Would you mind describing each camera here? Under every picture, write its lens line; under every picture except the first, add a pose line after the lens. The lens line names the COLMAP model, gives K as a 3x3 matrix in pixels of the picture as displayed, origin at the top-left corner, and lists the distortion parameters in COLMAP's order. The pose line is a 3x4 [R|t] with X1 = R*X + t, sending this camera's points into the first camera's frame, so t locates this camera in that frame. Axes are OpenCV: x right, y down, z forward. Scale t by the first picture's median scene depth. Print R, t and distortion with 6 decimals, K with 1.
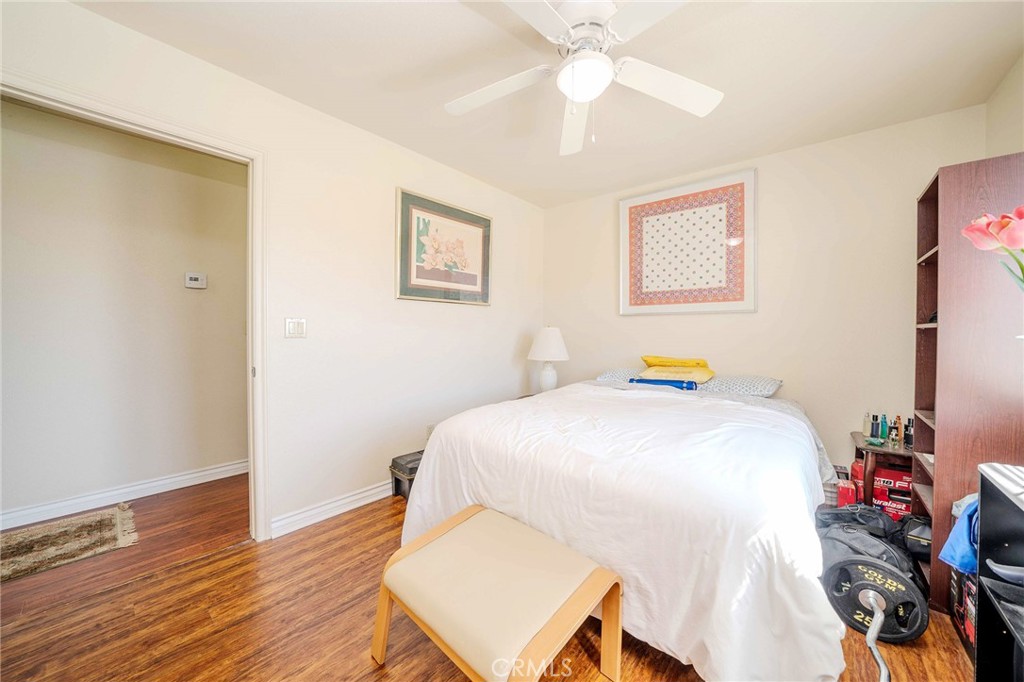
lens RADIAL K [[355.1, 0, 506.8], [0, 355.1, 335.4], [0, 0, 1]] dist [-0.013879, 0.000192]
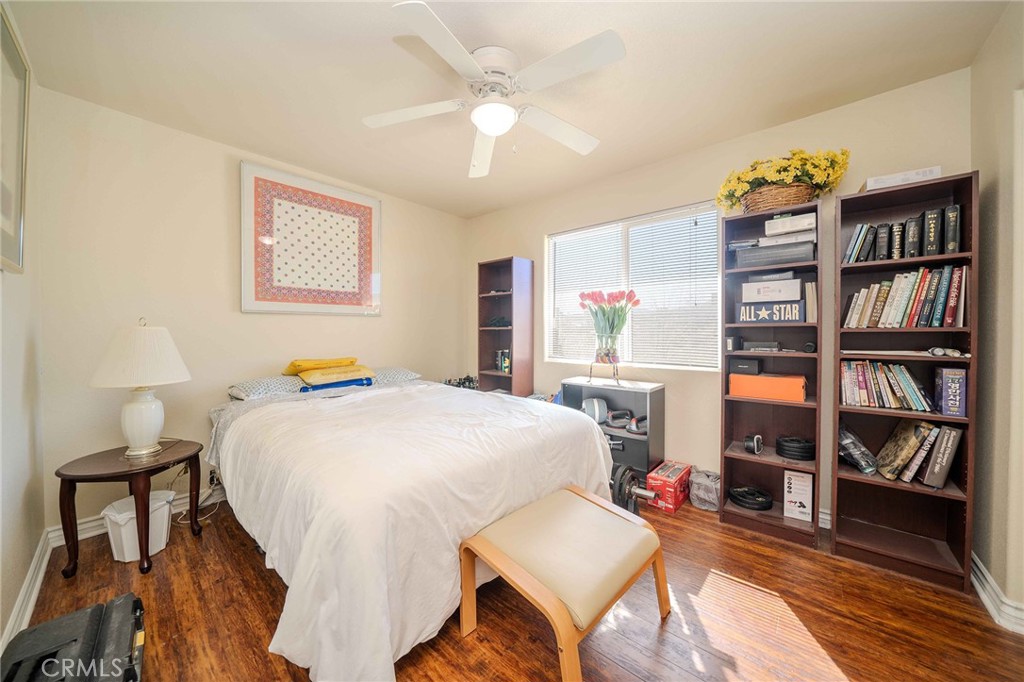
lens RADIAL K [[355.1, 0, 506.8], [0, 355.1, 335.4], [0, 0, 1]] dist [-0.013879, 0.000192]
pose [[0.041113, -0.015297, 0.999037, -0.463793], [0.017676, 0.999737, 0.014581, -0.007480], [-0.998998, 0.017059, 0.041373, 0.443762]]
